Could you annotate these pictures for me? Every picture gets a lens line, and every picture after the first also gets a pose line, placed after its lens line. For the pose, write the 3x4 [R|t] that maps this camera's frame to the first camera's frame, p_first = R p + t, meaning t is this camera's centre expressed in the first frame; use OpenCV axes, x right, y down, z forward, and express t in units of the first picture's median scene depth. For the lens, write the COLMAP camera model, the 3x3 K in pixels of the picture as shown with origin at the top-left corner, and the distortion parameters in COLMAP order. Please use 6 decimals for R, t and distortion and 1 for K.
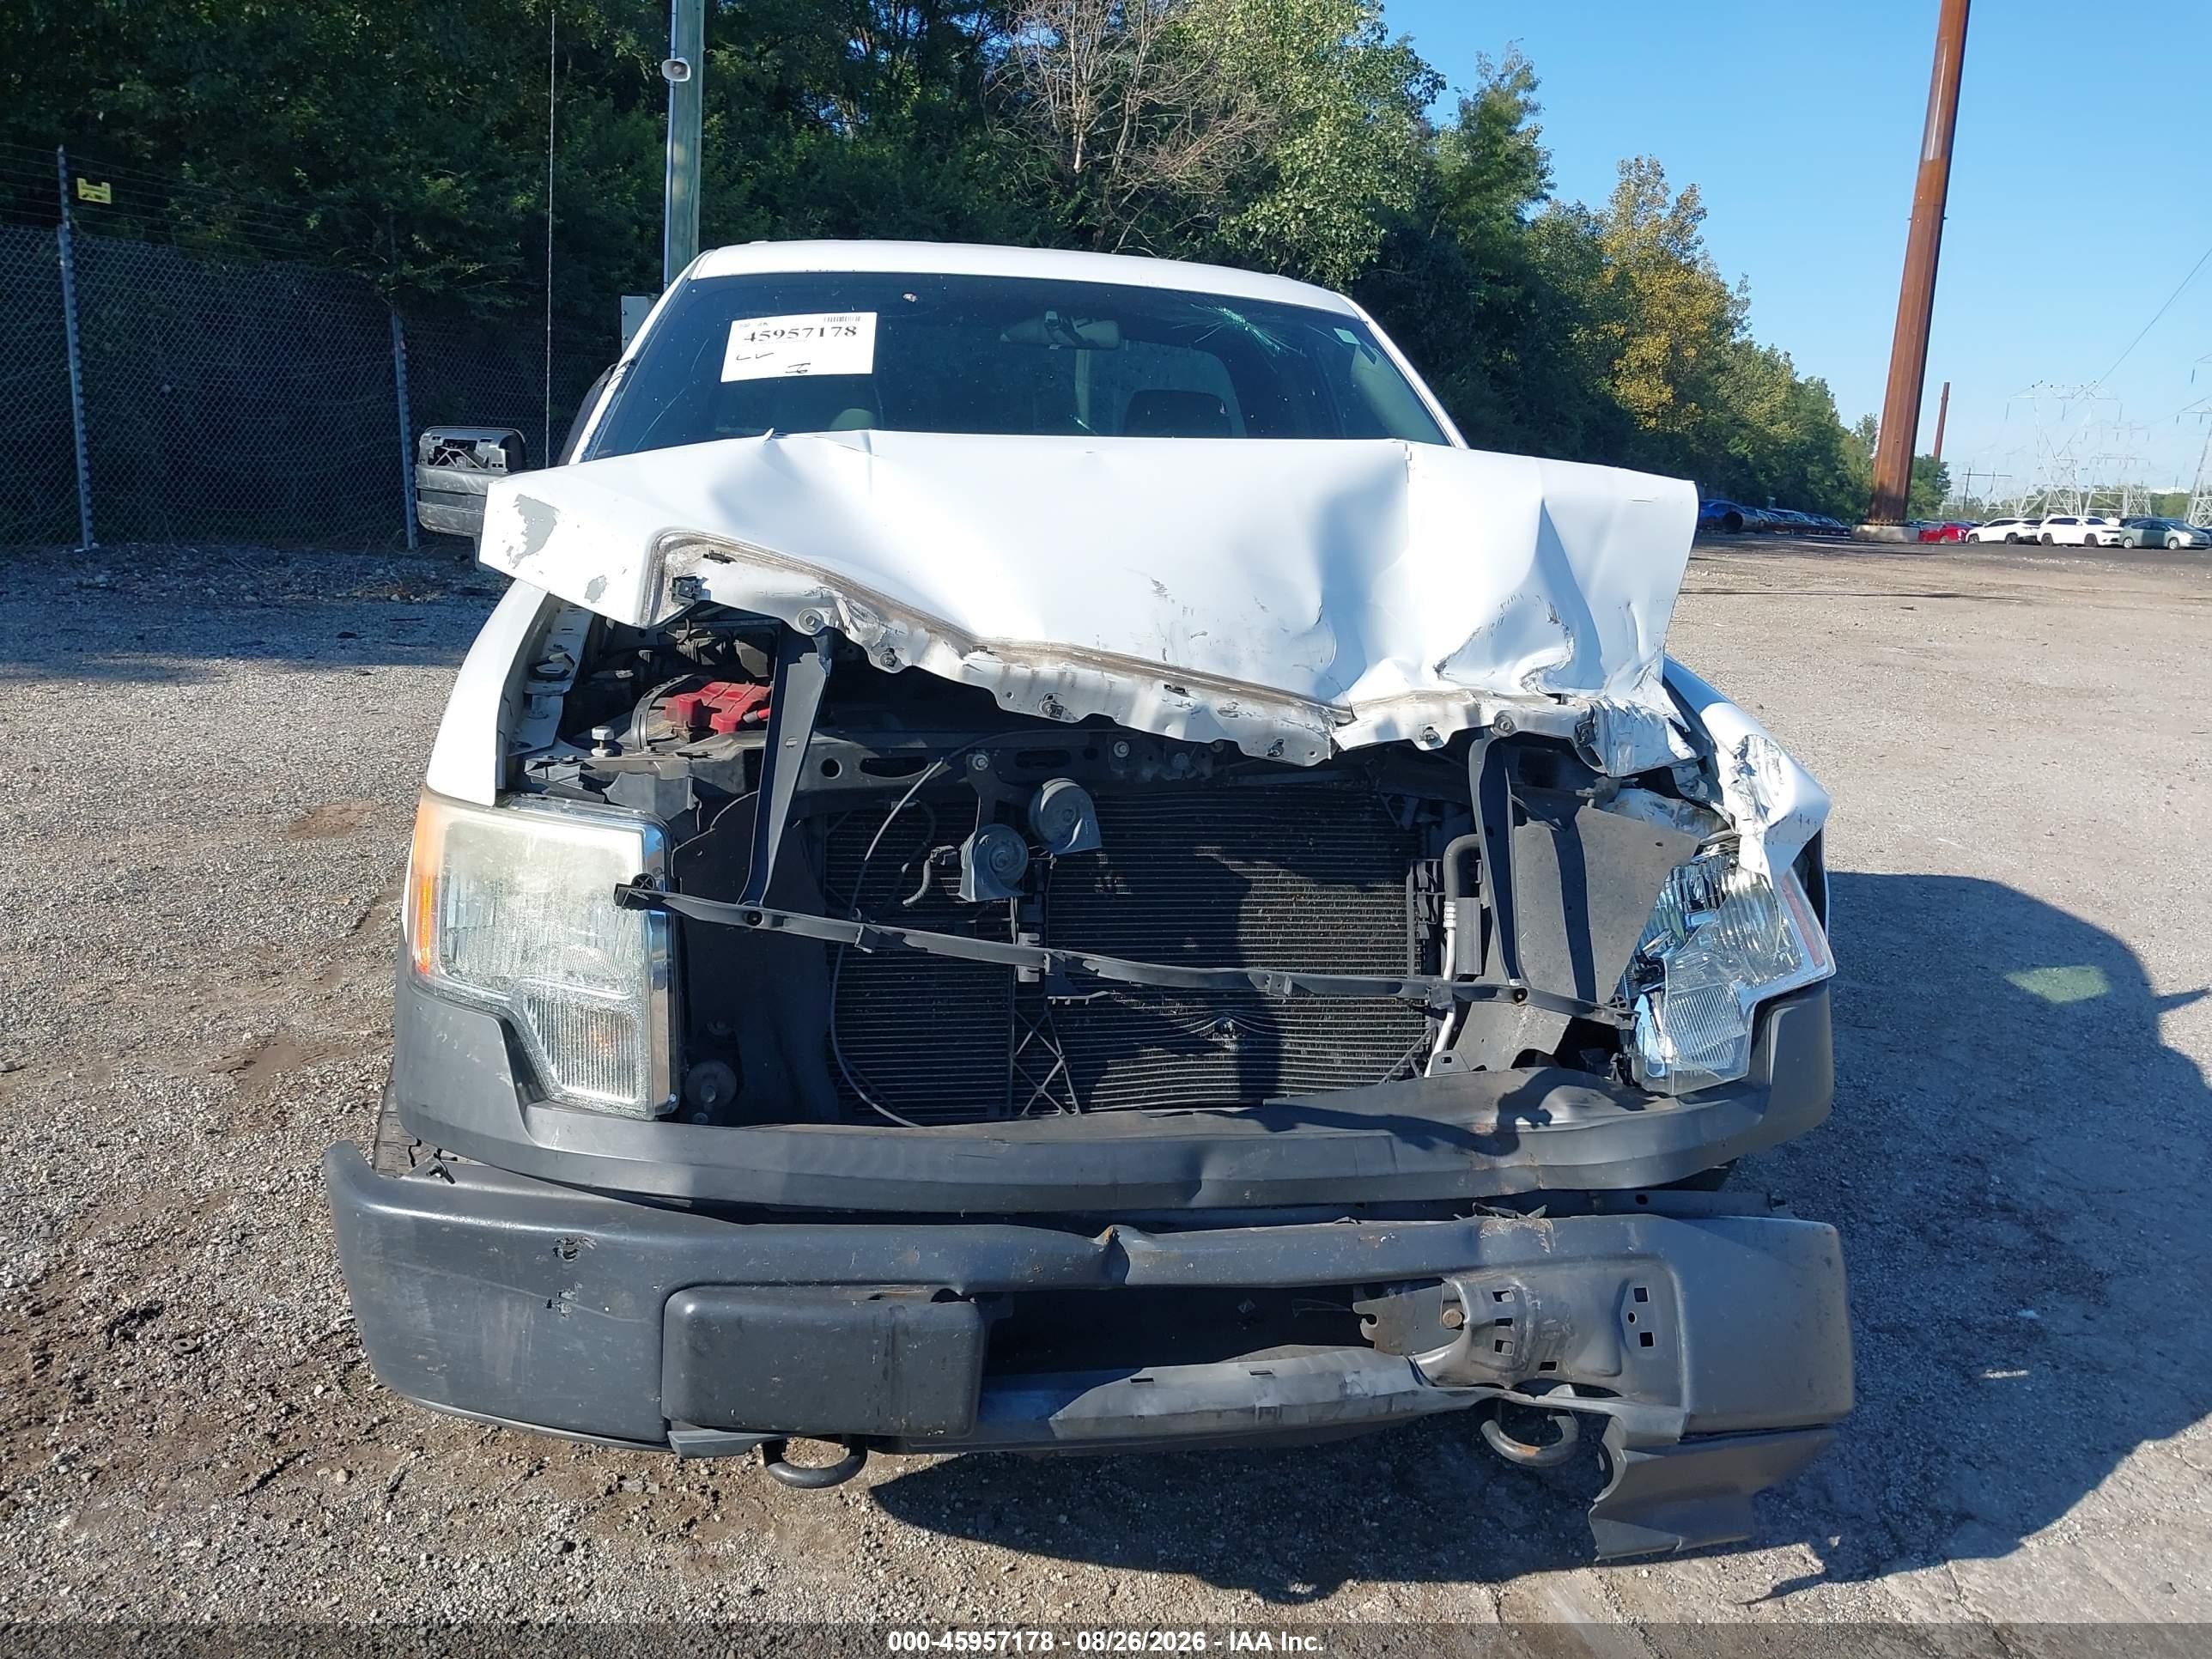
lens RADIAL K [[1807.2, 0, 1103.7], [0, 1807.2, 841.8], [0, 0, 1]] dist [0.020499, -0.030470]
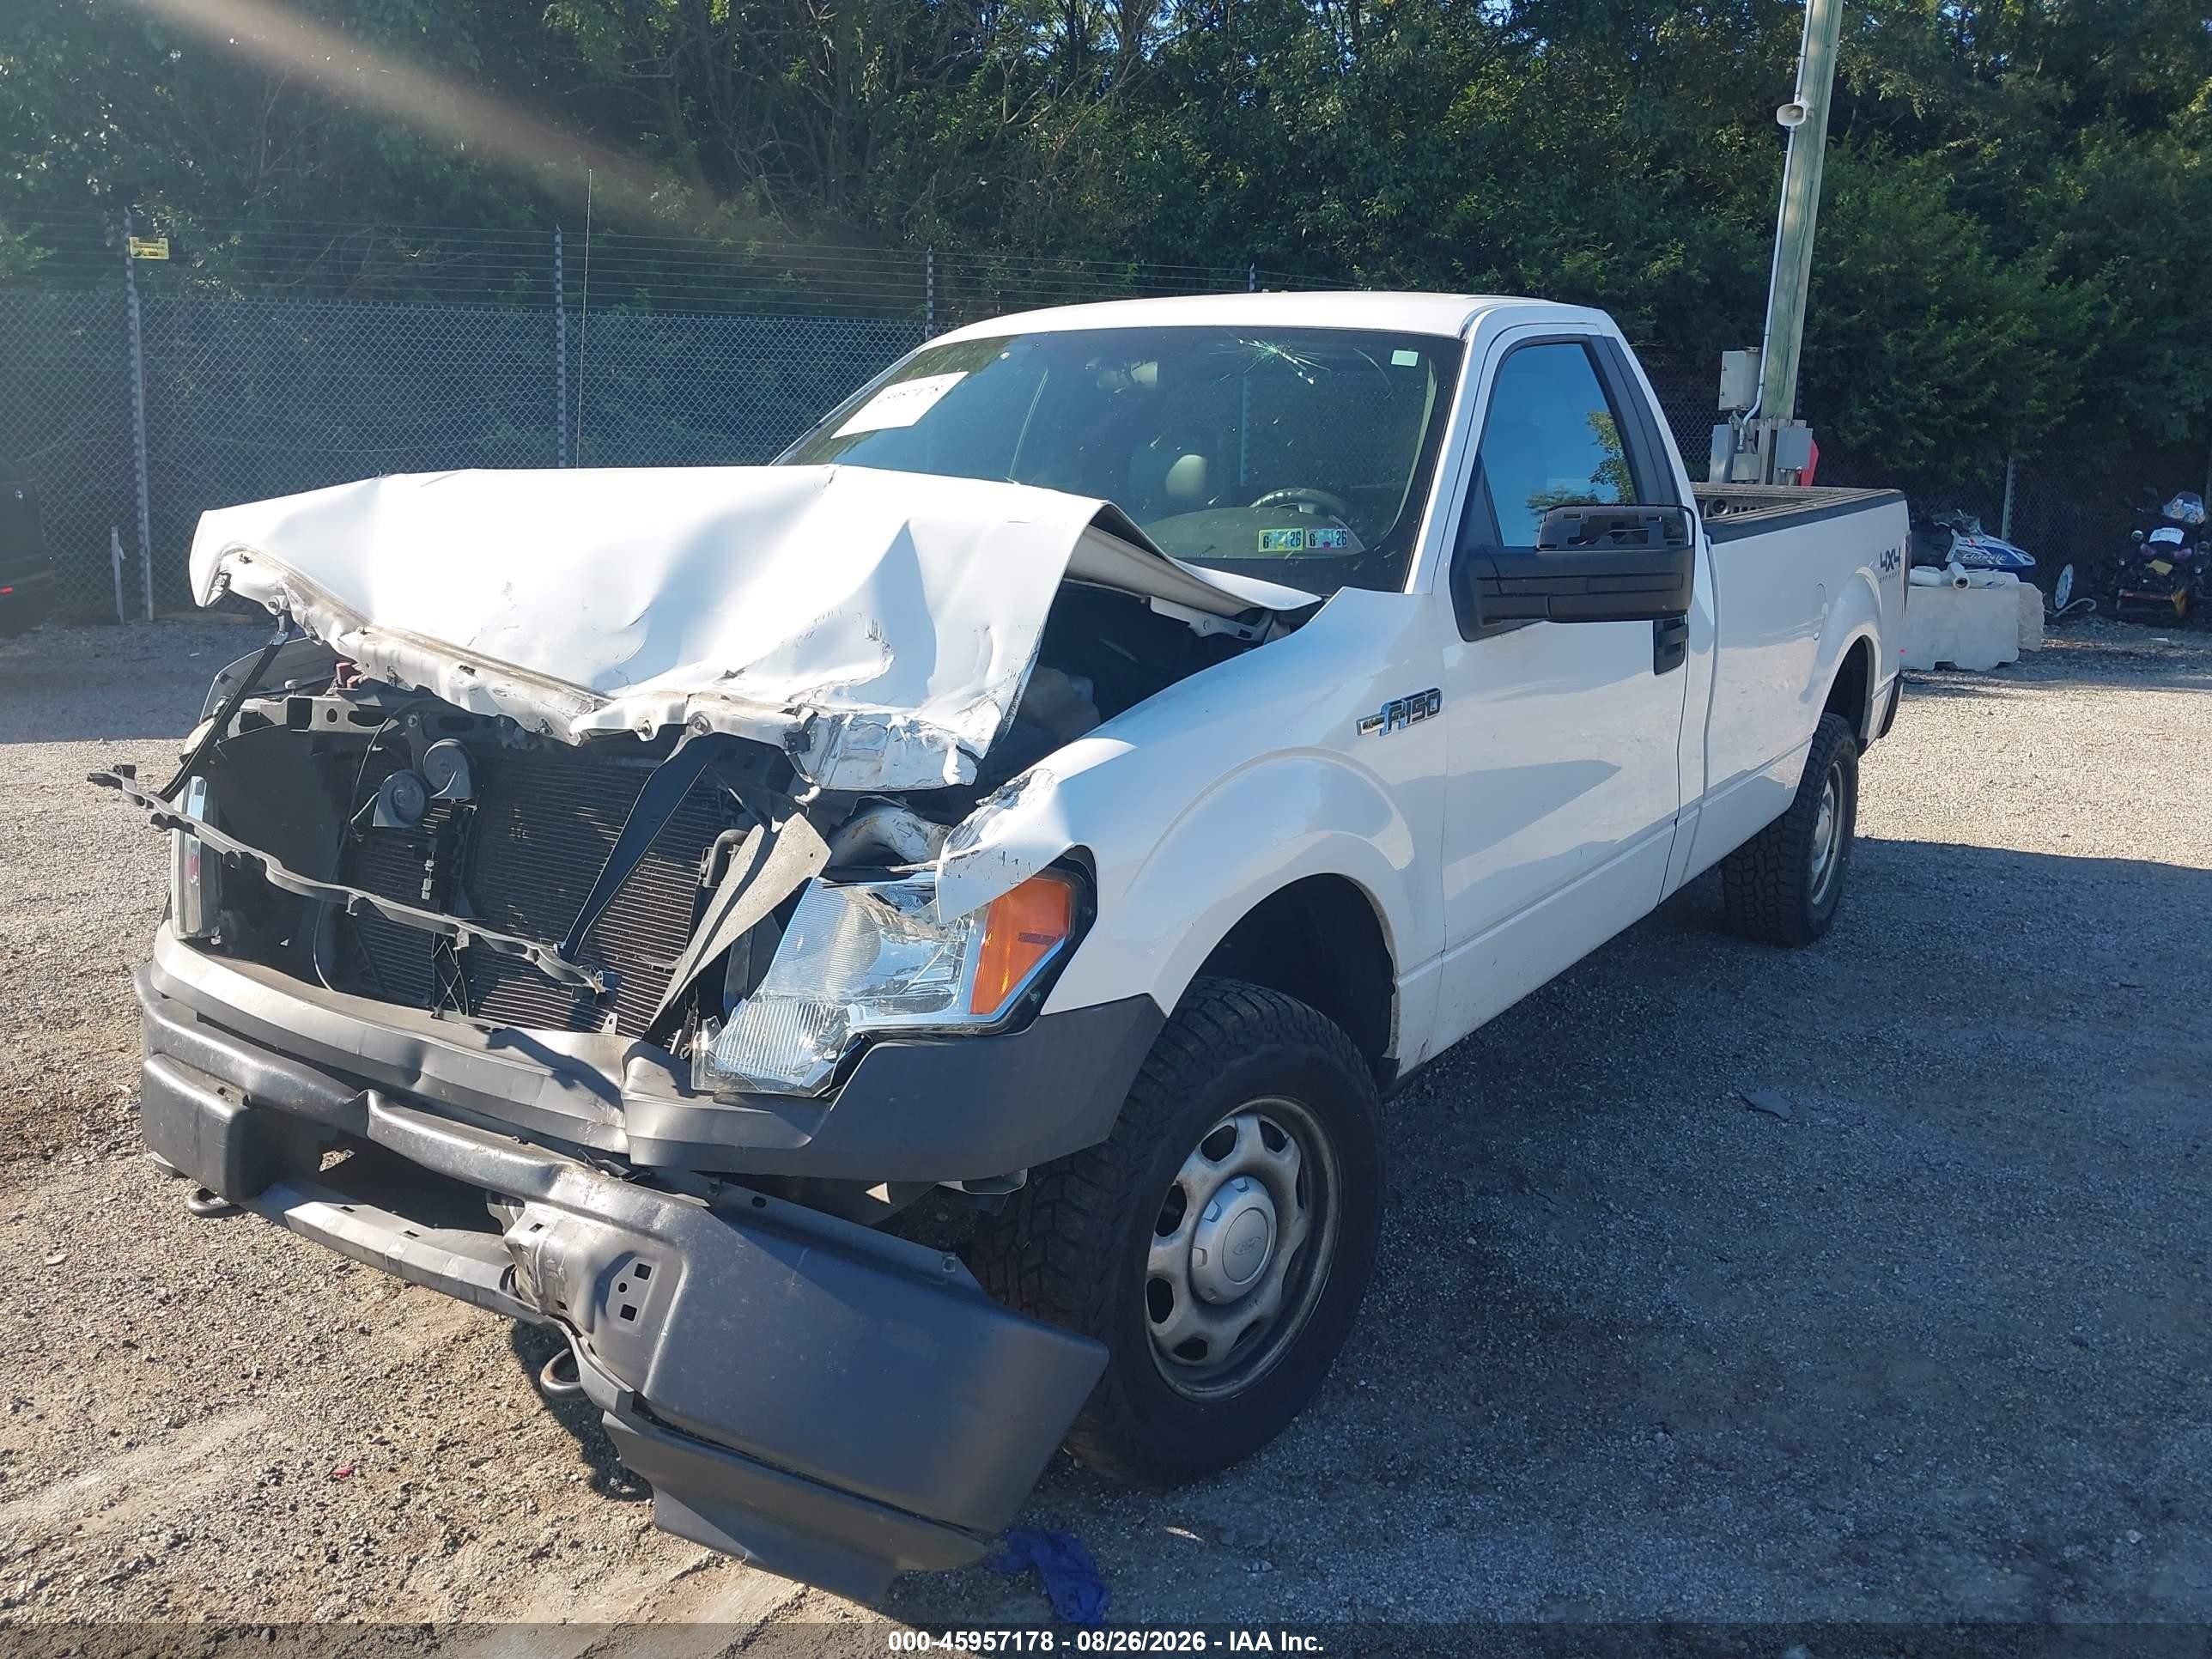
lens RADIAL K [[1807.2, 0, 1109.6], [0, 1807.2, 840.4], [0, 0, 1]] dist [0.020499, -0.030470]
pose [[0.716226, 0.112335, -0.688768, 1.084466], [-0.136735, 0.990419, 0.019347, -0.048054], [0.684342, 0.080322, 0.724724, 0.378007]]
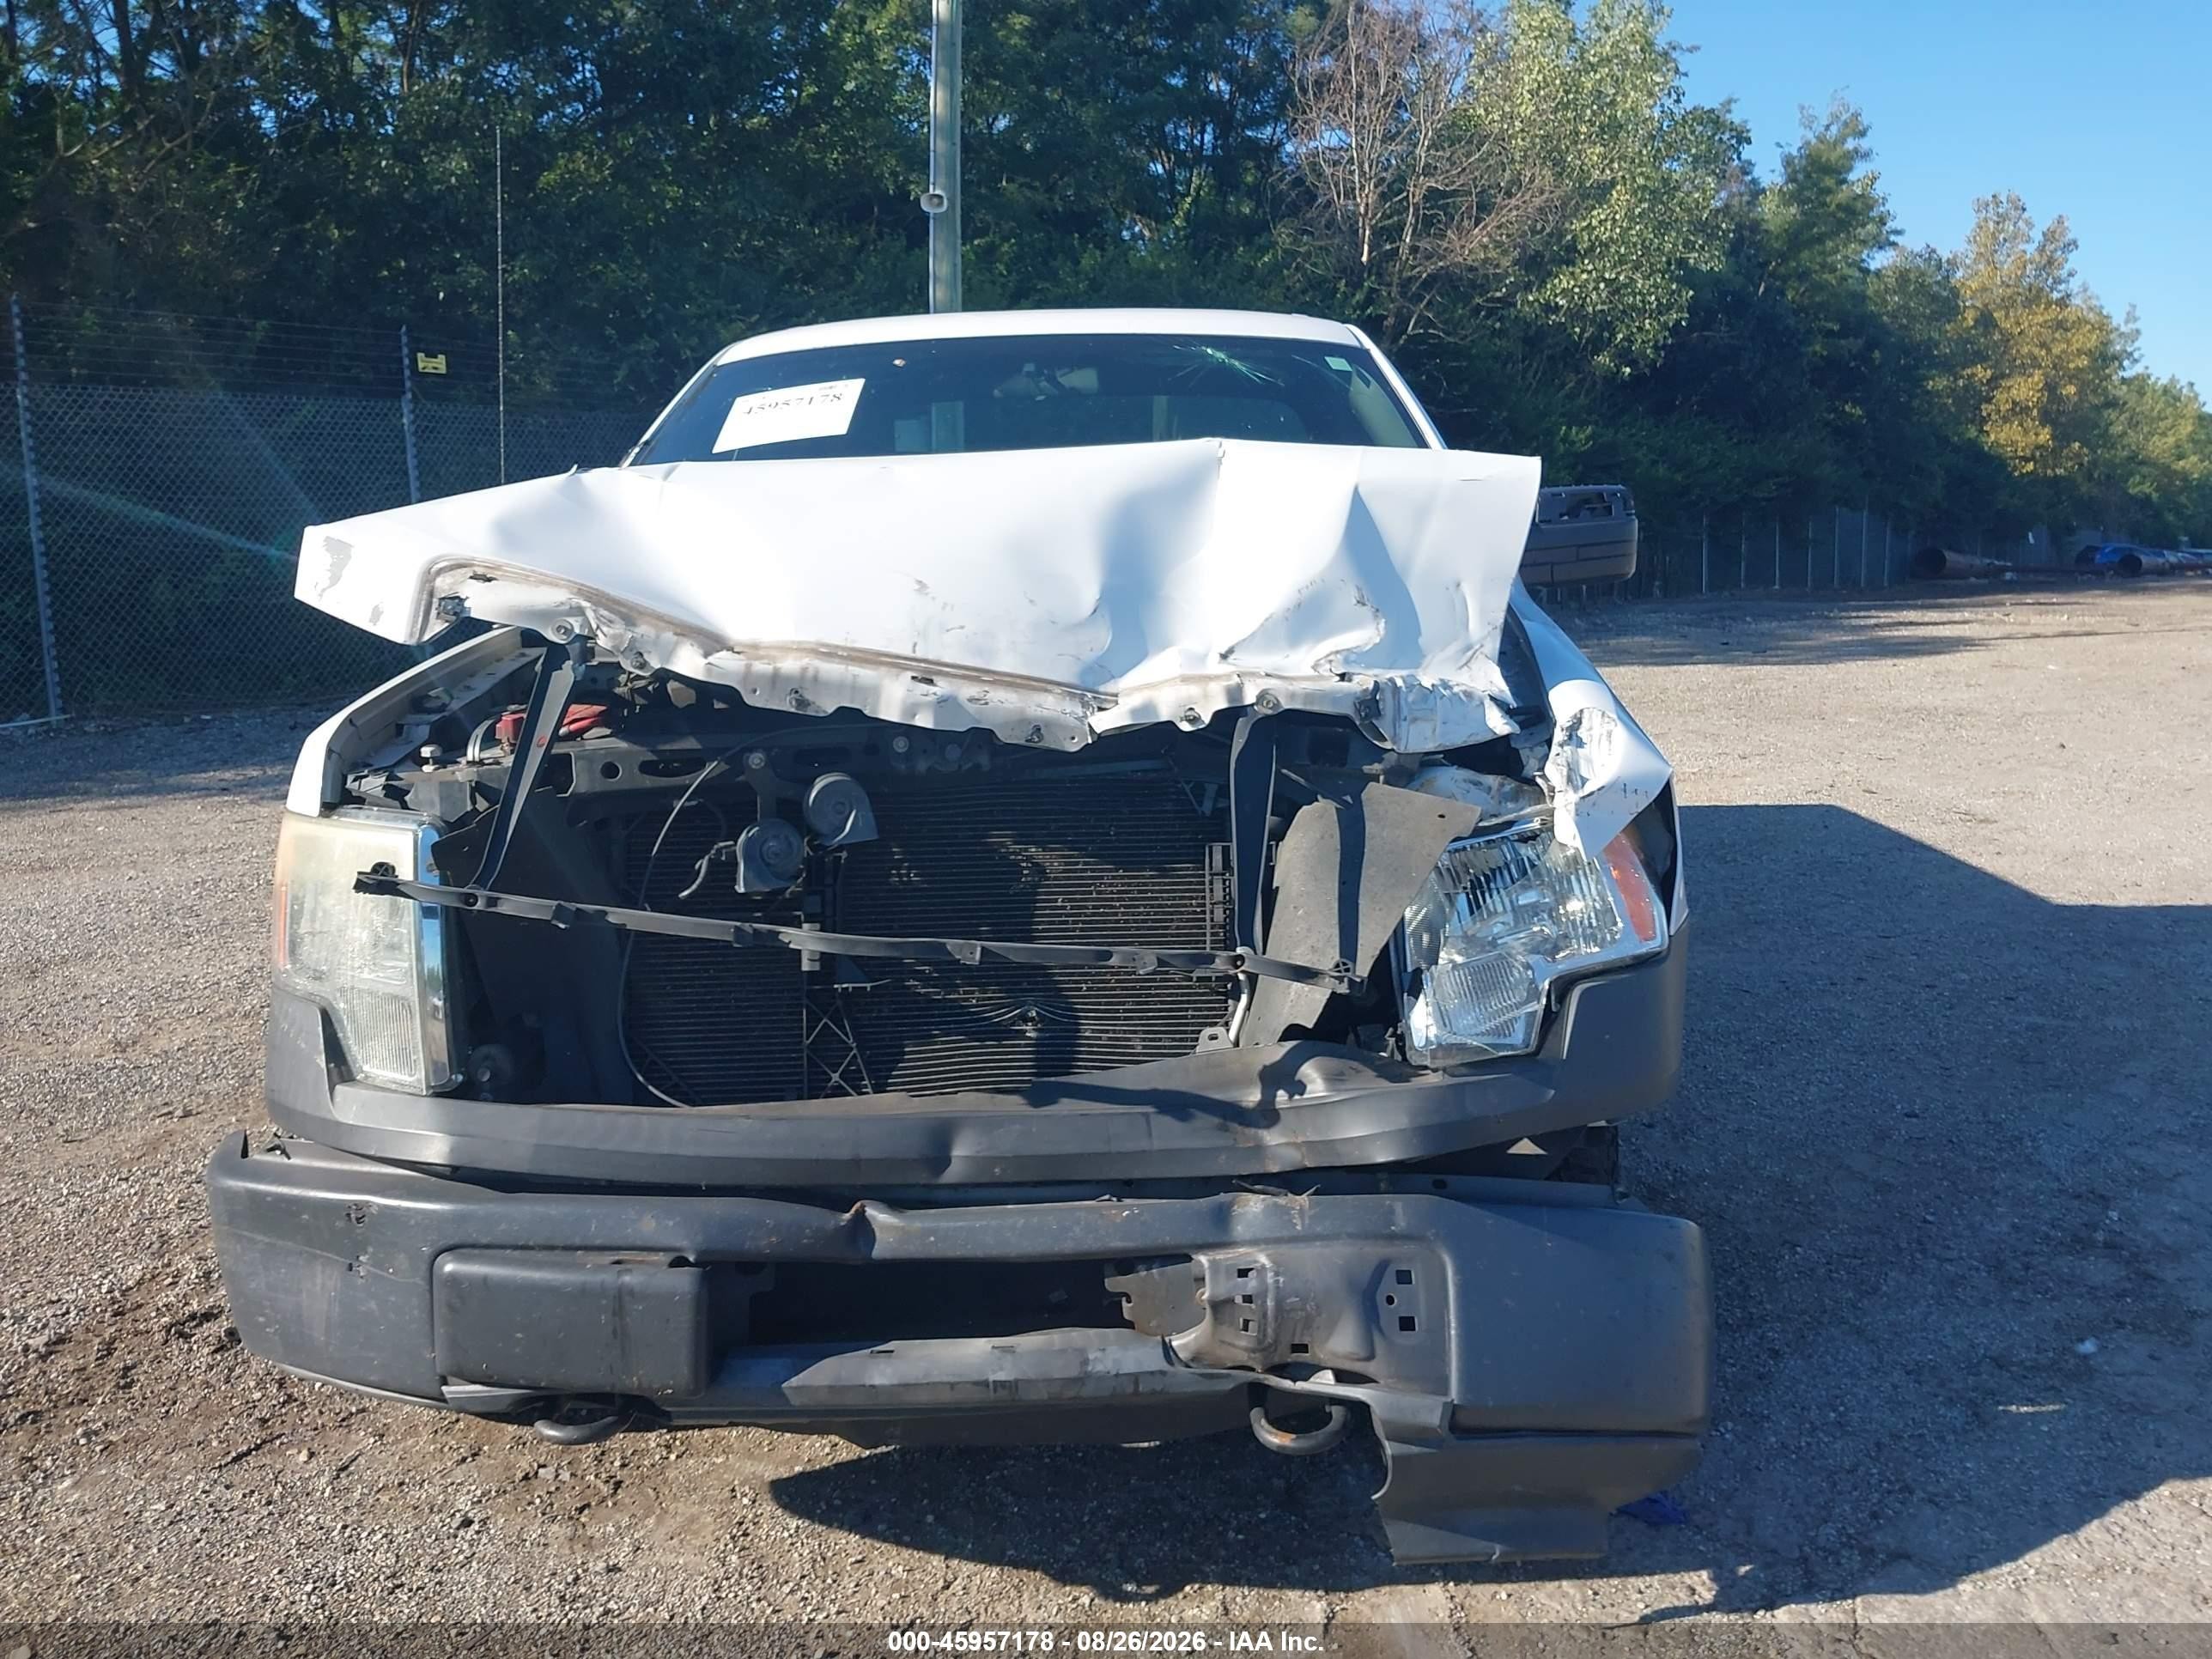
lens RADIAL K [[1807.2, 0, 1118.2], [0, 1807.2, 820.9], [0, 0, 1]] dist [0.020499, -0.030470]
pose [[0.979662, -0.039850, -0.196660, 0.317727], [0.026634, 0.997233, -0.069397, 0.064603], [0.198881, 0.062748, 0.978013, 0.009595]]
